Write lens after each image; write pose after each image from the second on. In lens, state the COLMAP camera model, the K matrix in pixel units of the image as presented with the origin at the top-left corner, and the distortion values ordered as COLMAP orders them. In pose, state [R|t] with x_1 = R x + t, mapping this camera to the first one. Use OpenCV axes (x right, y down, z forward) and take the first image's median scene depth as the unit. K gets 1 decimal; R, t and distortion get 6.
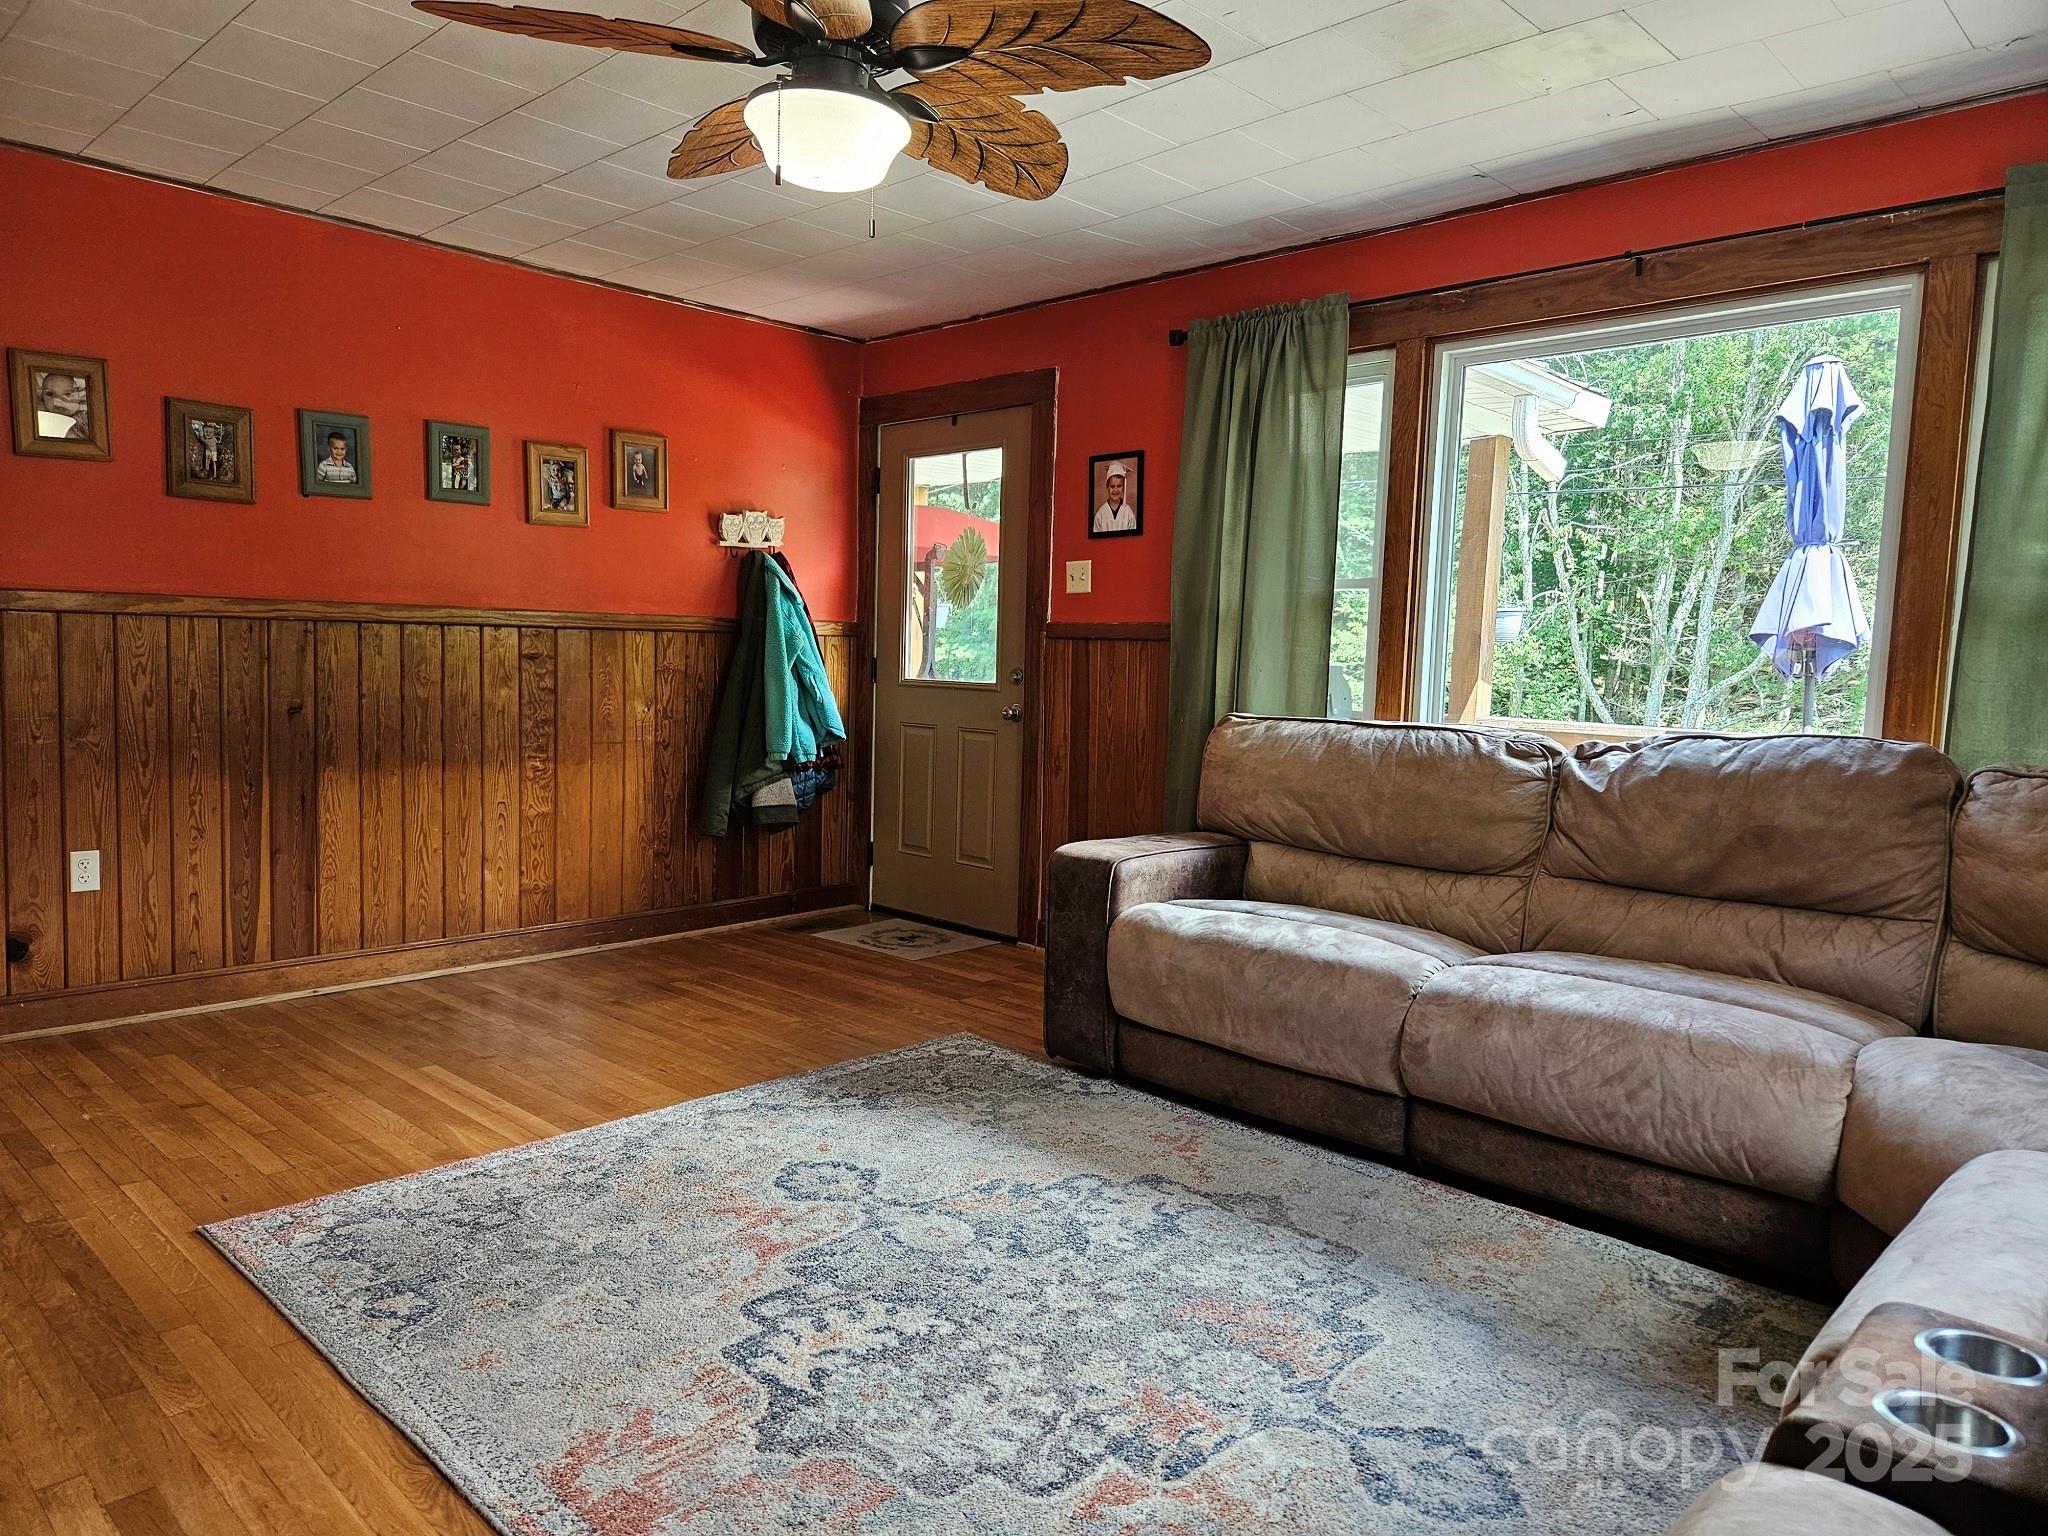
lens RADIAL K [[1369.6, 0, 1024.9], [0, 1369.6, 779.0], [0, 0, 1]] dist [0.070018, -0.061218]
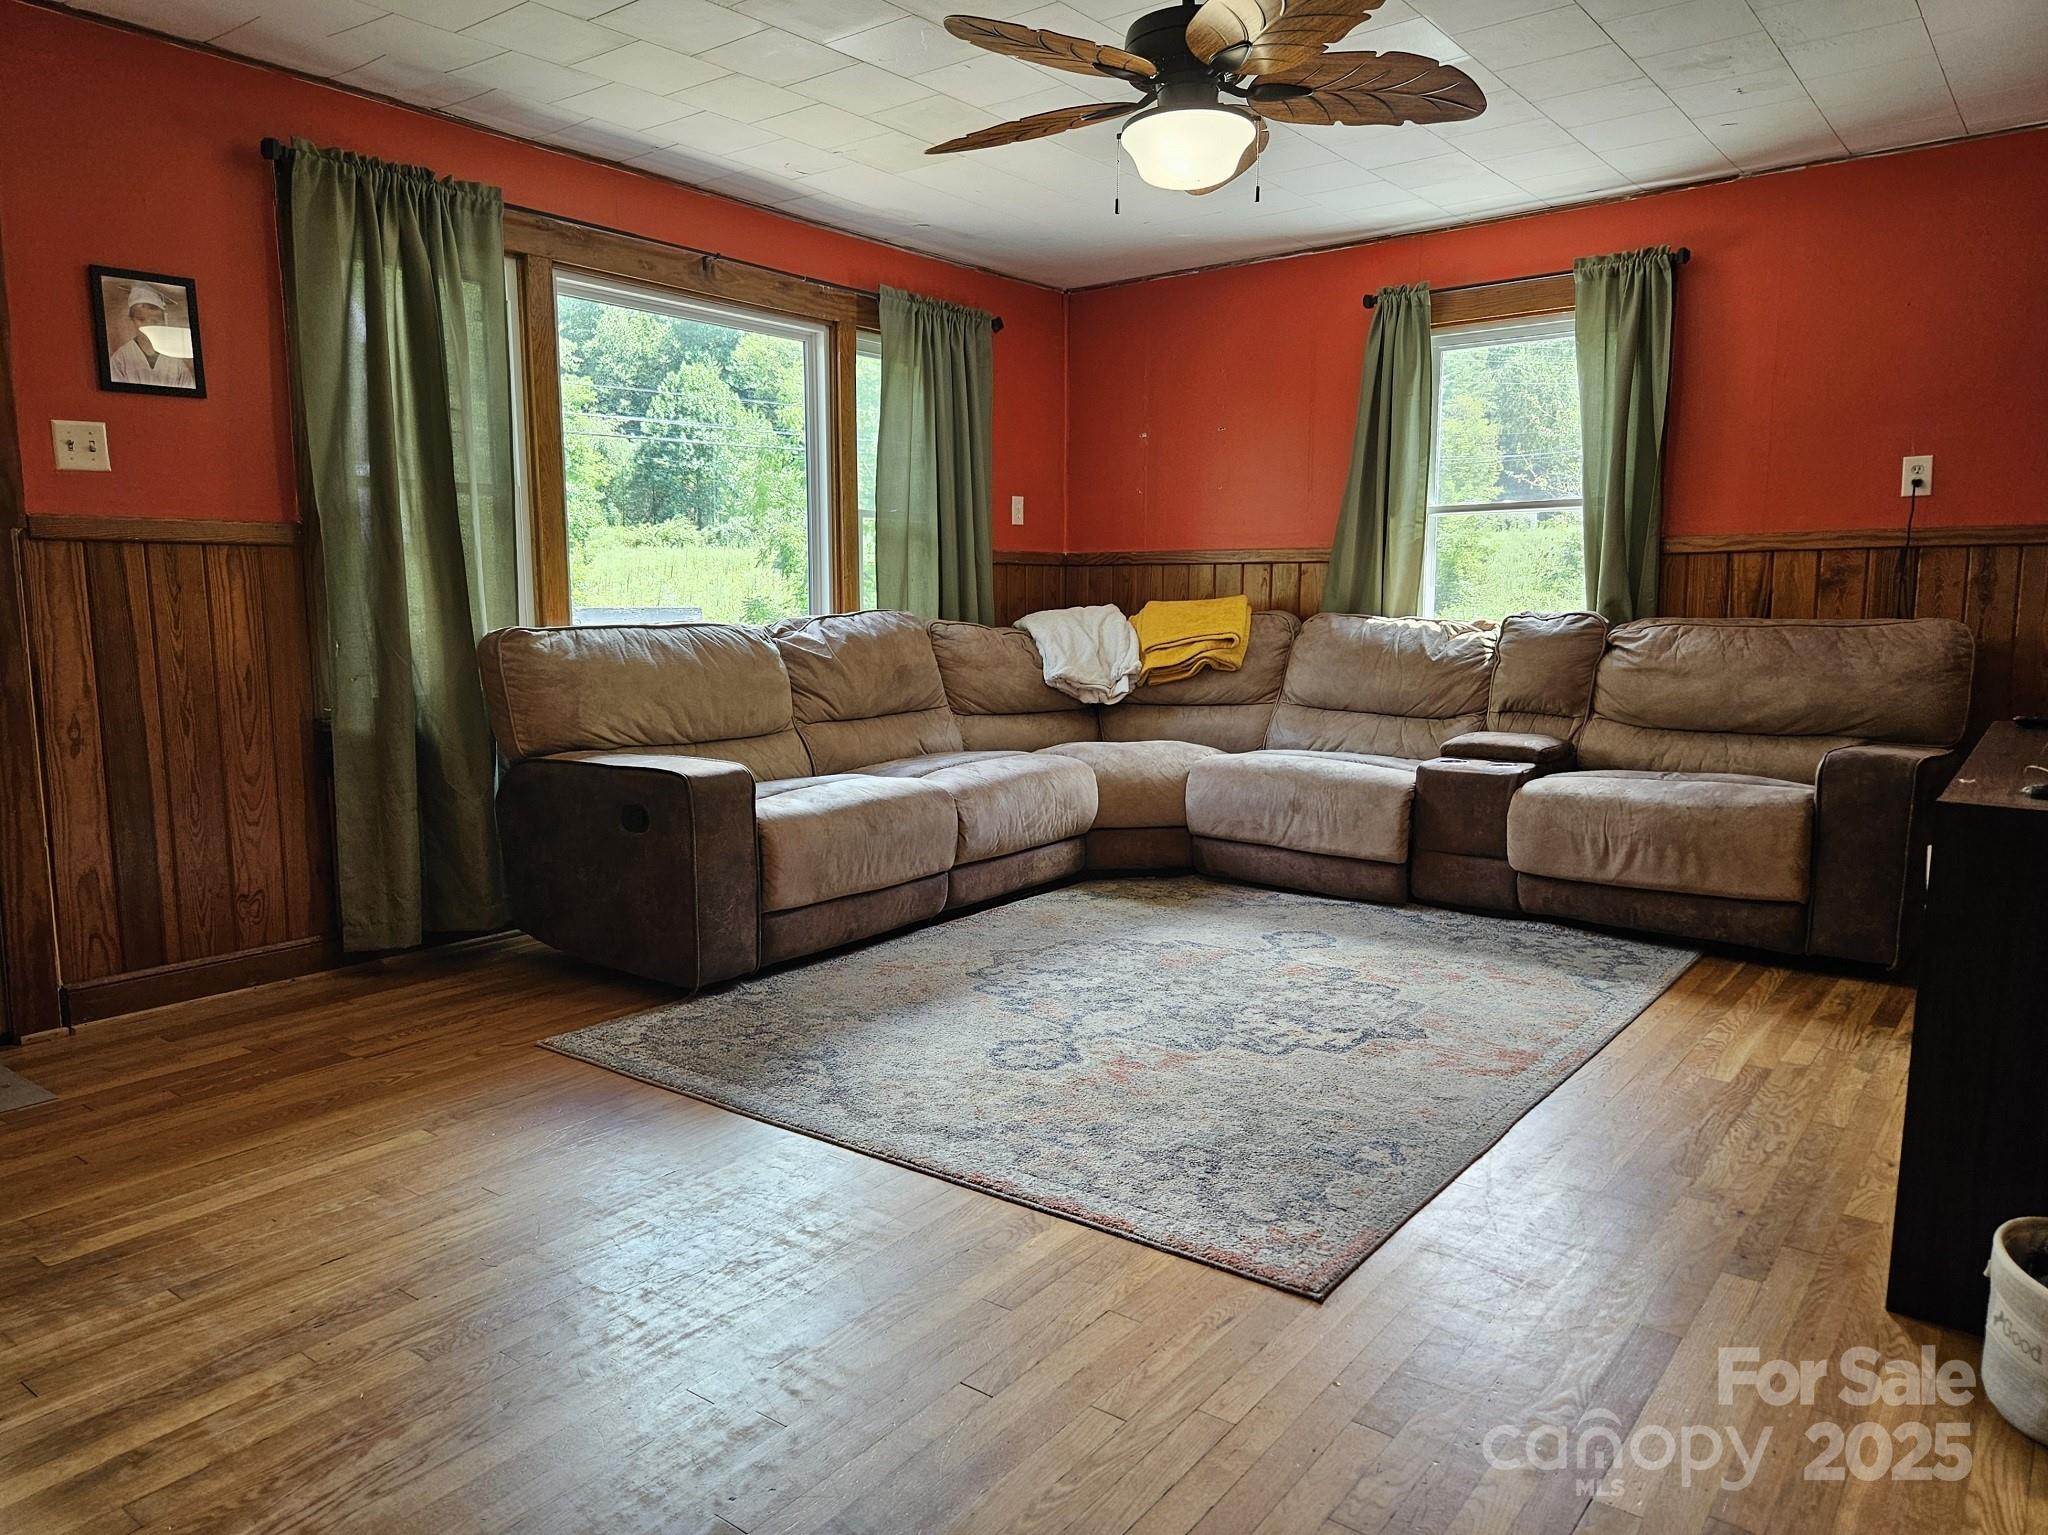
lens RADIAL K [[1406.7, 0, 994.6], [0, 1406.7, 765.9], [0, 0, 1]] dist [0.071956, -0.072118]
pose [[-0.109373, -0.152395, 0.982249, -1.297206], [0.092674, 0.982310, 0.162724, -0.125734], [-0.989671, 0.108827, -0.093315, 1.199940]]
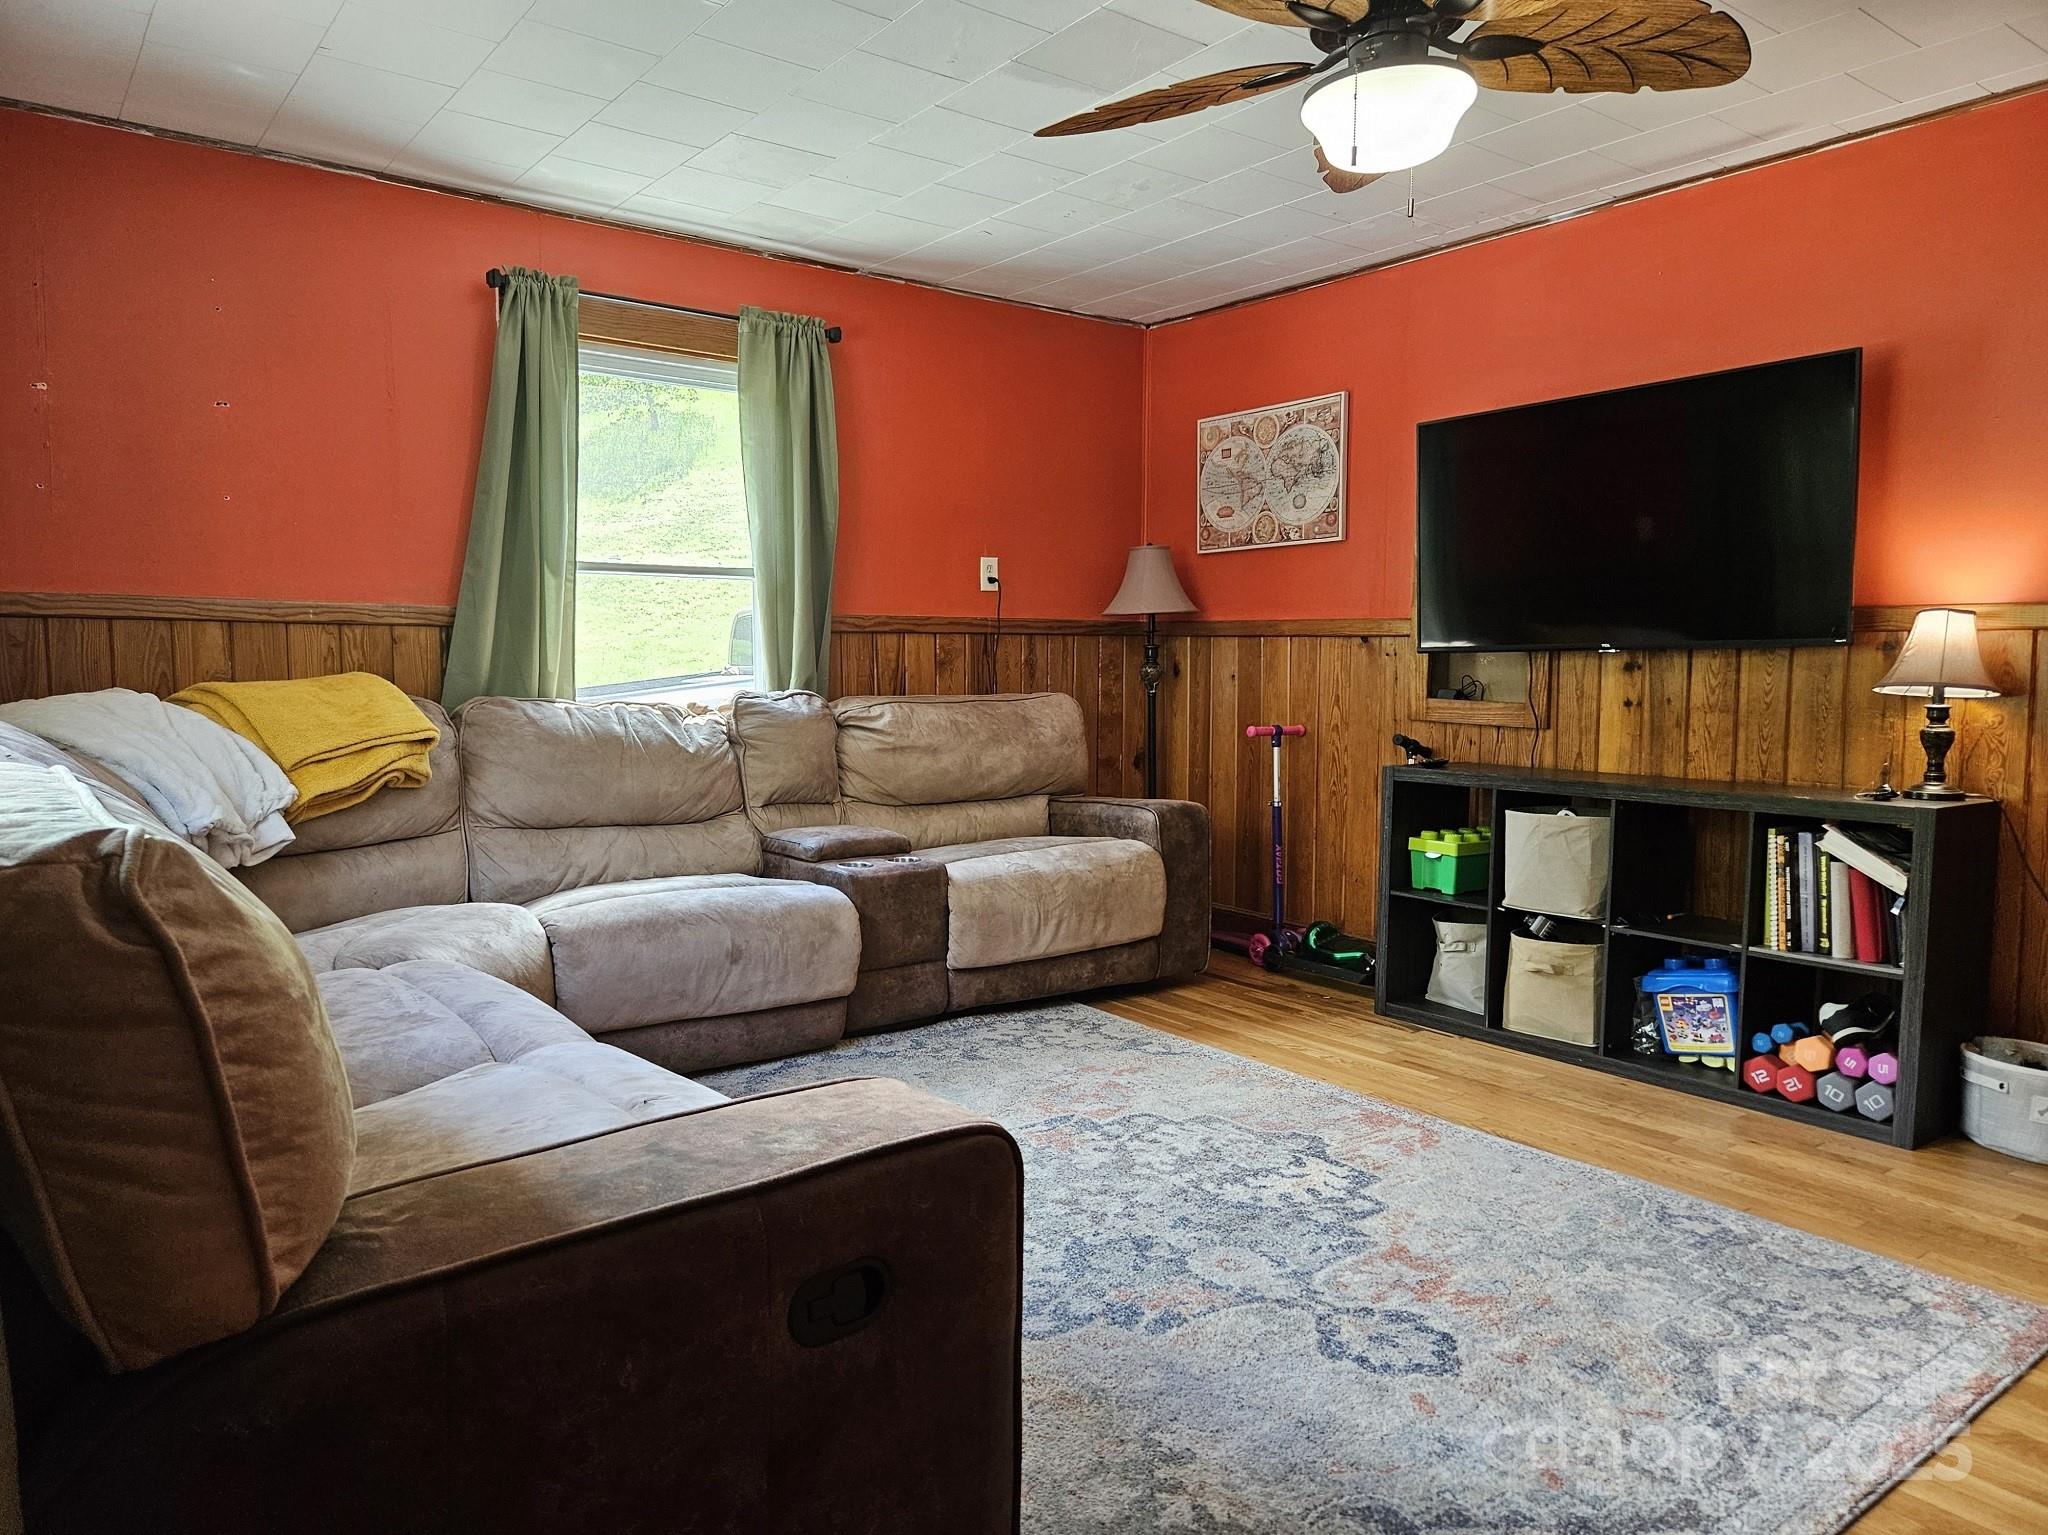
lens RADIAL K [[1369.6, 0, 1024.9], [0, 1369.6, 778.5], [0, 0, 1]] dist [0.070018, -0.061218]
pose [[-0.988274, -0.045292, 0.145821, -0.049546], [-0.018320, 0.983268, 0.181243, -0.153918], [-0.151590, 0.176446, -0.972567, 1.849092]]
